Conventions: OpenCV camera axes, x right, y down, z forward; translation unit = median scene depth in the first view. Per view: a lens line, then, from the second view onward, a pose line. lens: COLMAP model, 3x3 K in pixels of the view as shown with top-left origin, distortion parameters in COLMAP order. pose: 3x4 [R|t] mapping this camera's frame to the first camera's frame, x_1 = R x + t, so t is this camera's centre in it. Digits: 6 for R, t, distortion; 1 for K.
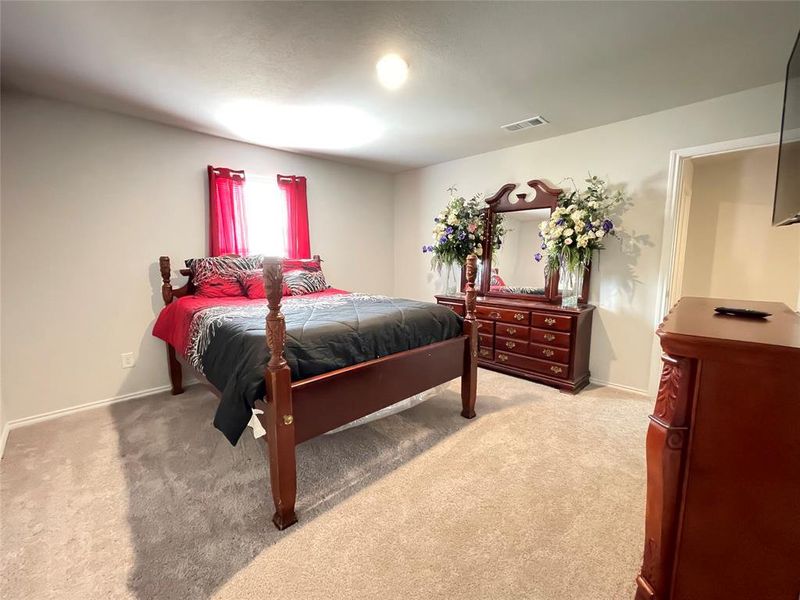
lens RADIAL K [[337.9, 0, 397.7], [0, 337.9, 299.2], [0, 0, 1]] dist [-0.001546, -0.000073]
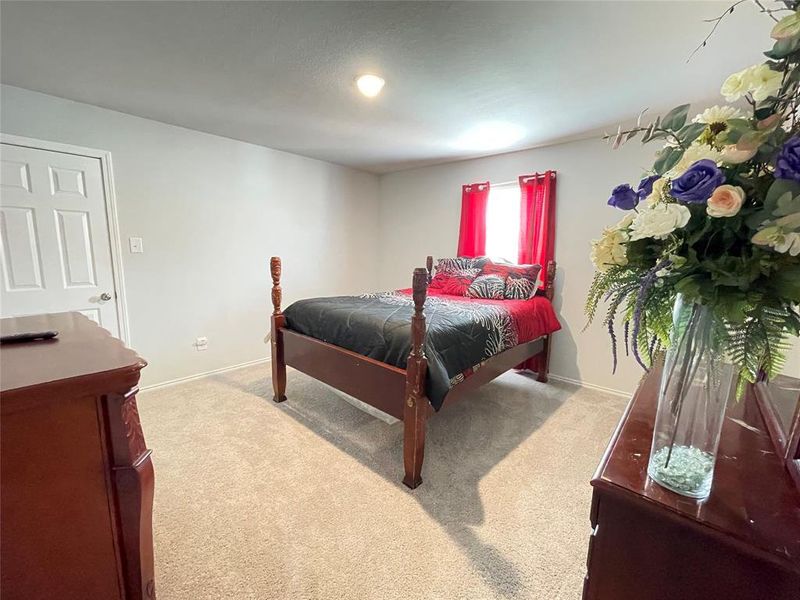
lens RADIAL K [[337.9, 0, 397.7], [0, 337.9, 299.2], [0, 0, 1]] dist [-0.001546, -0.000073]
pose [[0.068474, 0.158253, -0.985021, 0.729758], [-0.156195, 0.976864, 0.146084, -0.127117], [0.985350, 0.143853, 0.091608, 0.702103]]
